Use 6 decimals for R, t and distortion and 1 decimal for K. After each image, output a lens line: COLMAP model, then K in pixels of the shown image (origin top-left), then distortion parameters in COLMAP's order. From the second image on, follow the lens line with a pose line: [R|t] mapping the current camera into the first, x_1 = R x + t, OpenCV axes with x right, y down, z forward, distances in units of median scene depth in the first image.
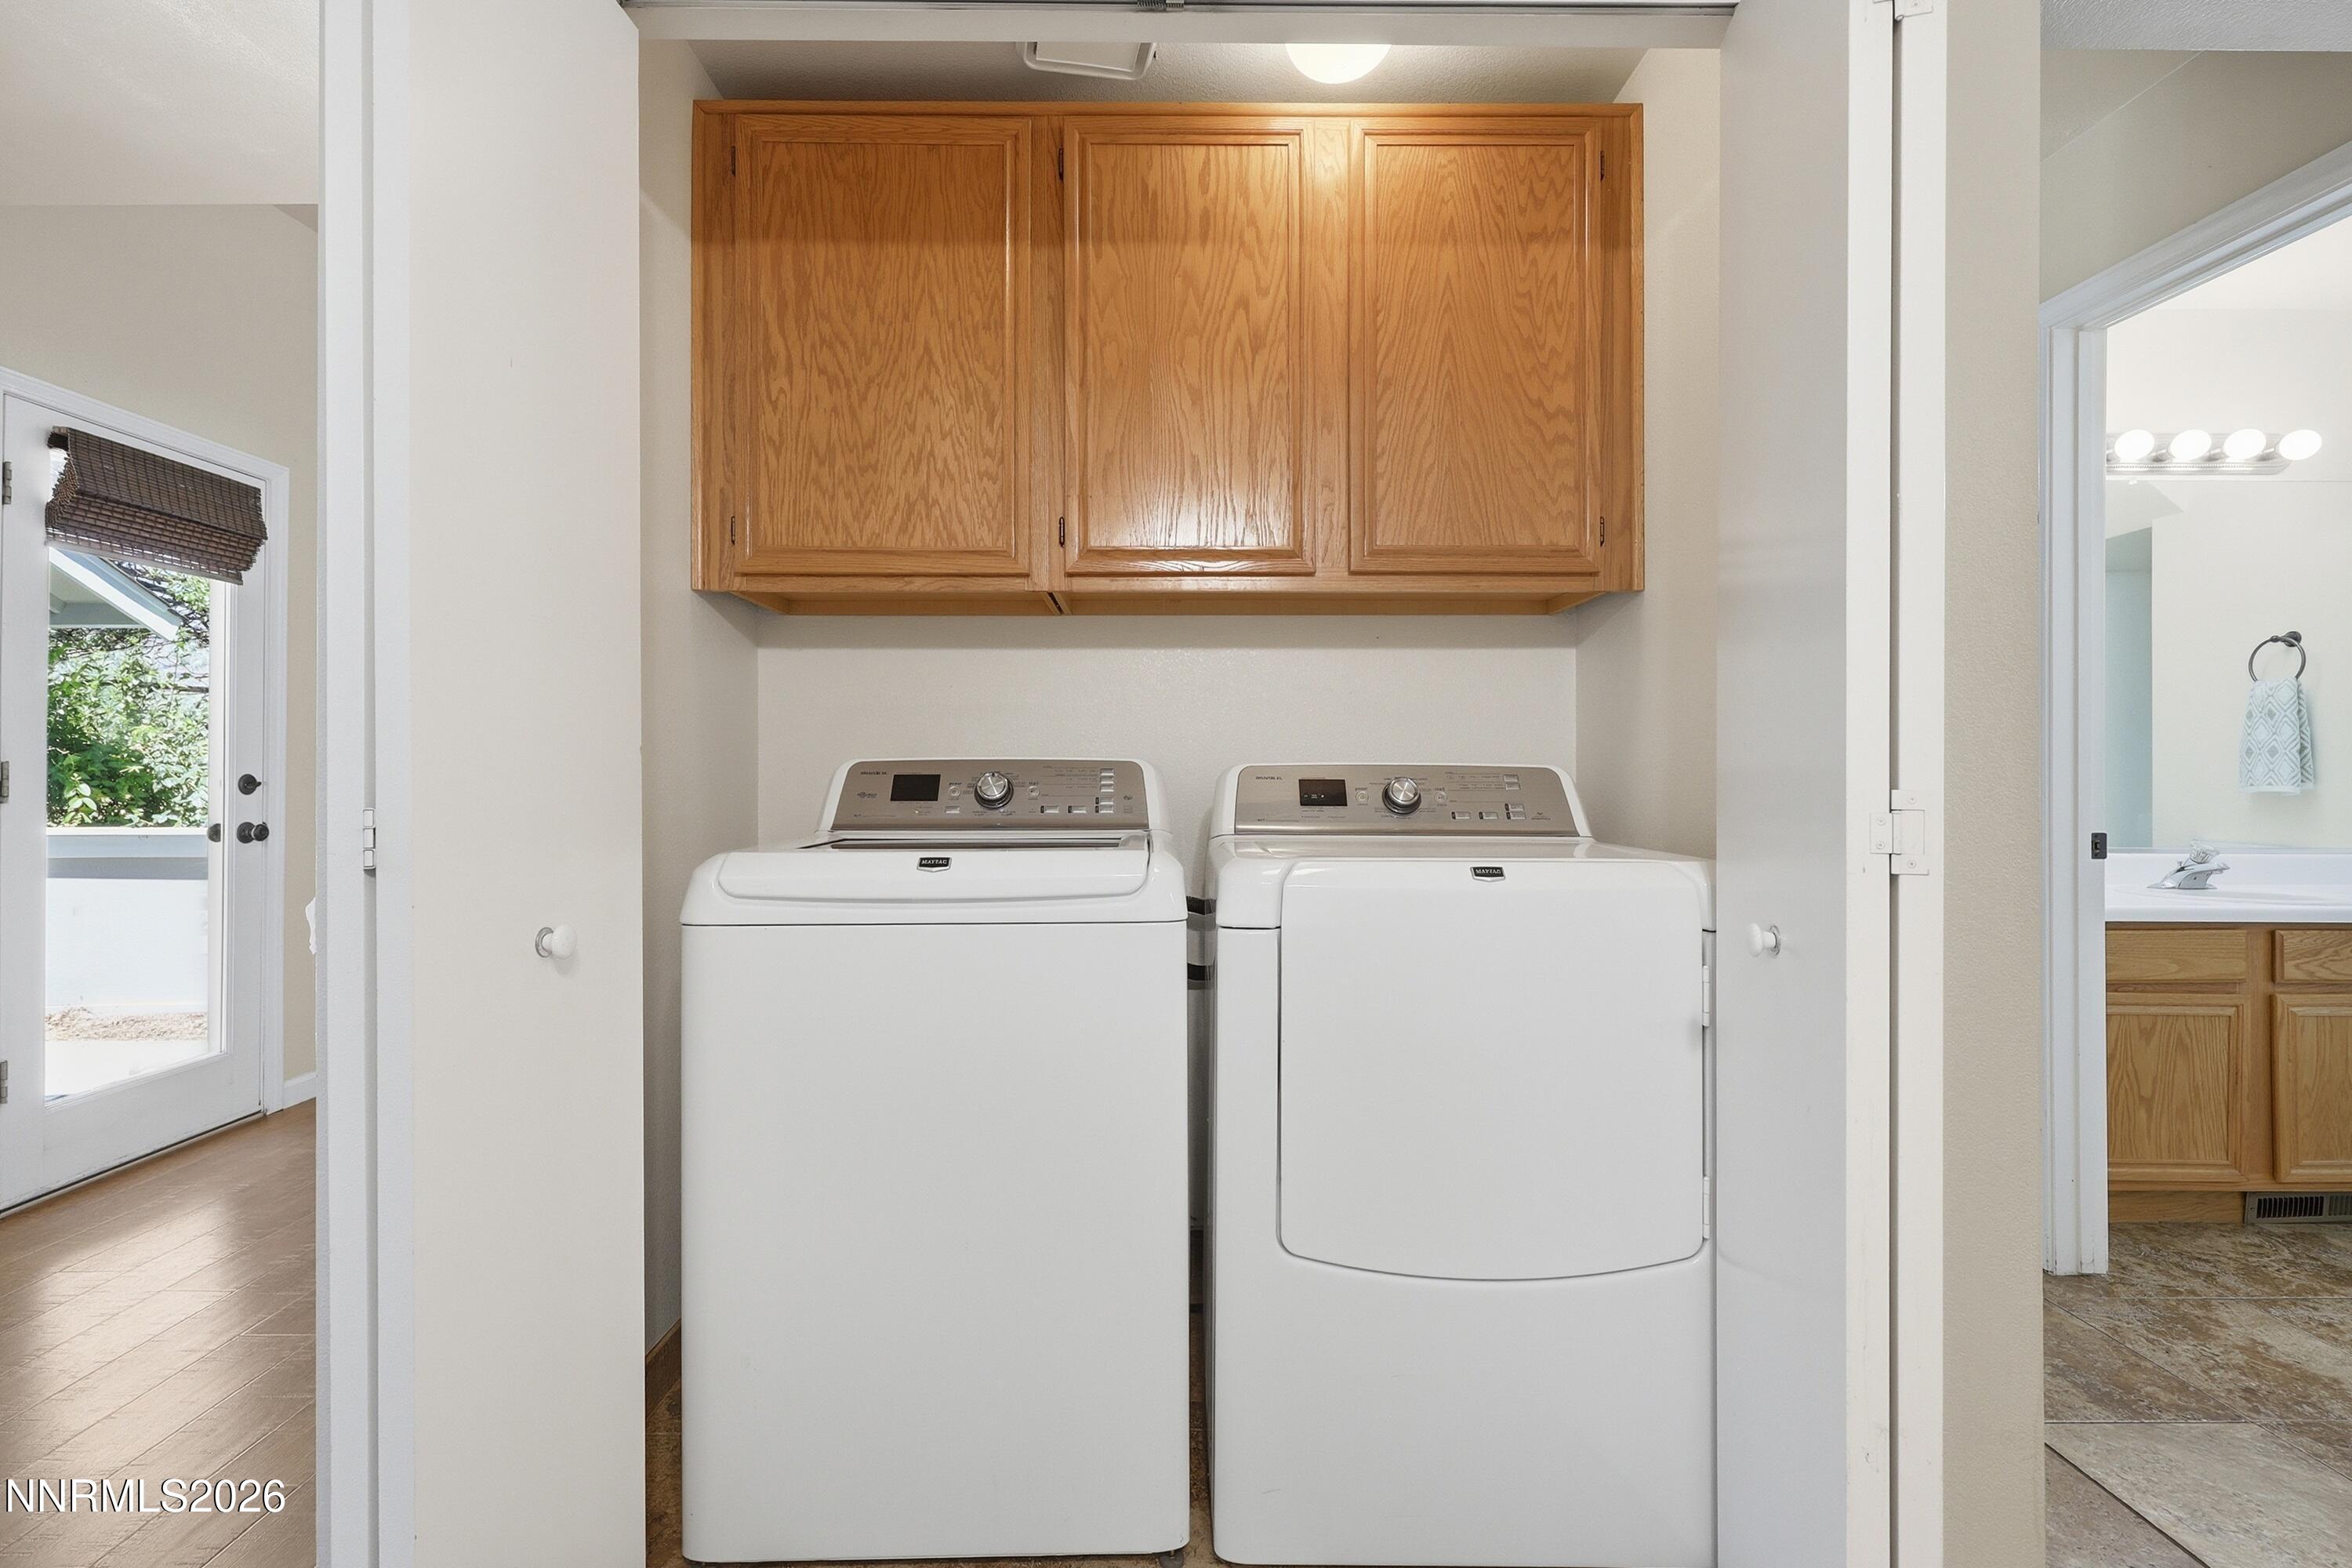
lens RADIAL K [[1030.9, 0, 1187.1], [0, 1030.9, 768.2], [0, 0, 1]] dist [0.001779, 0.000111]
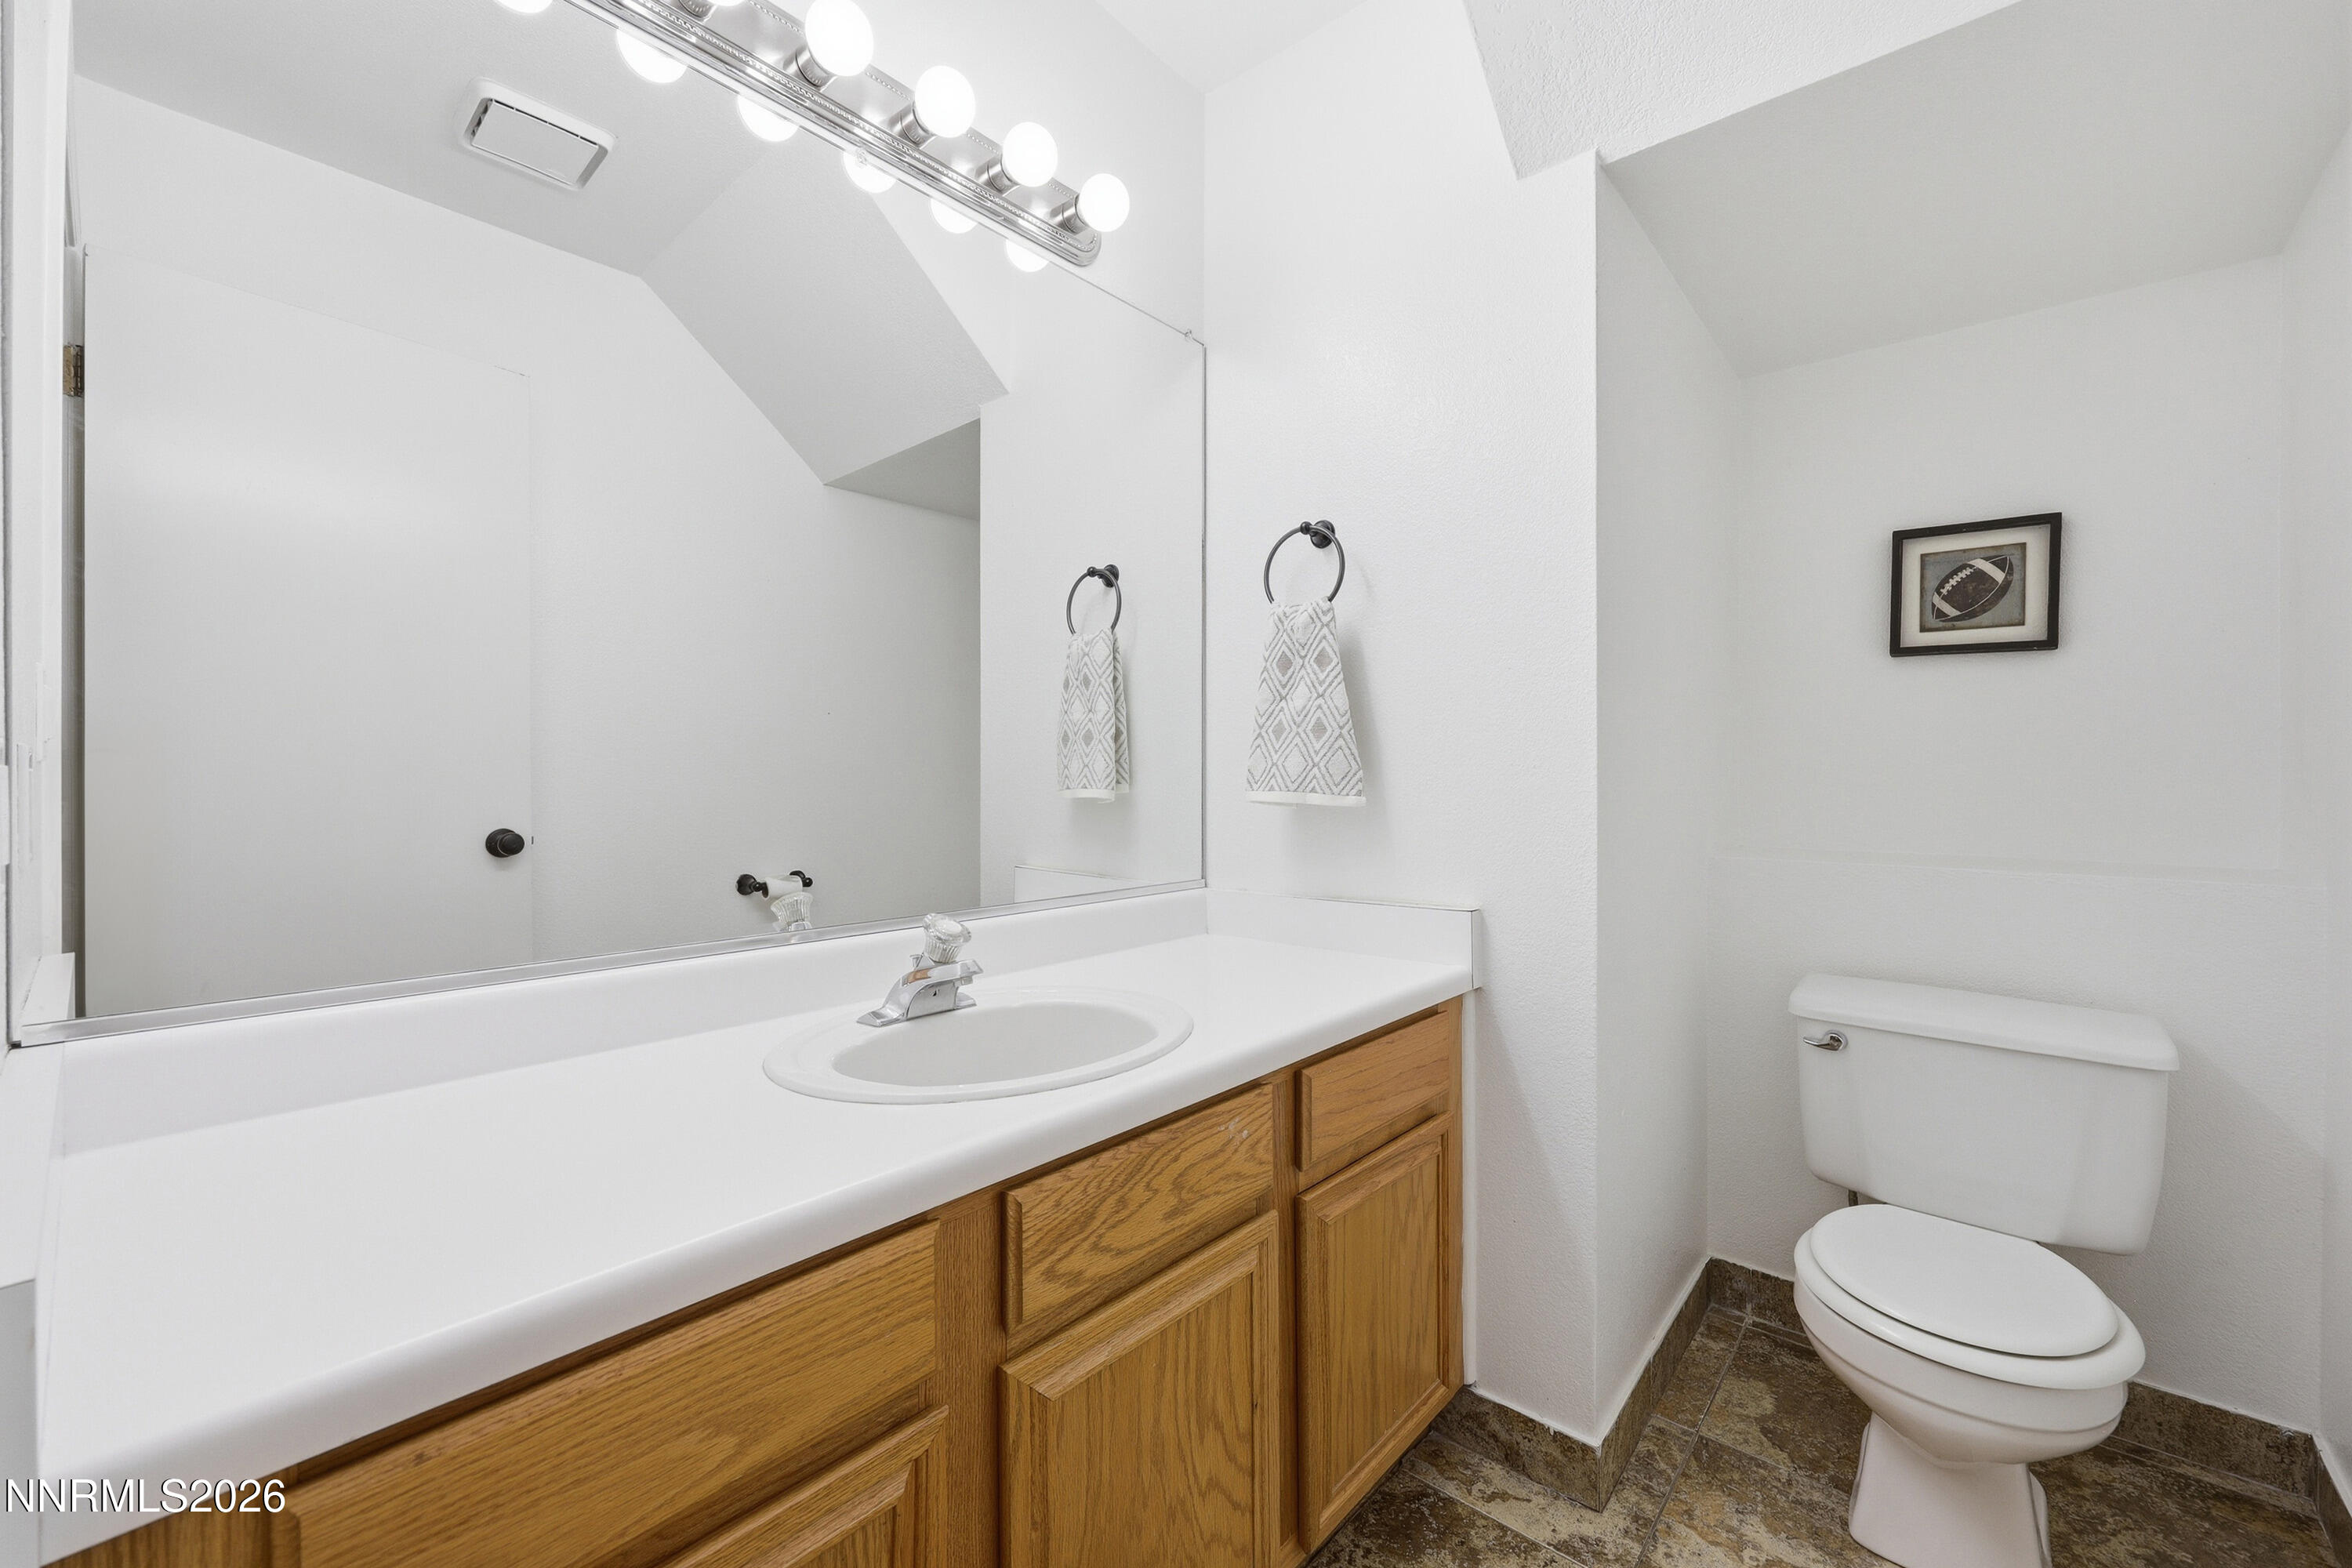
lens RADIAL K [[945.5, 0, 1169.5], [0, 945.5, 775.3], [0, 0, 1]] dist [0.003834, -0.001232]
pose [[0.672396, -0.002000, 0.740189, 0.699586], [-0.006977, 0.999935, 0.009039, 0.002369], [-0.740159, -0.011242, 0.672338, 0.606917]]
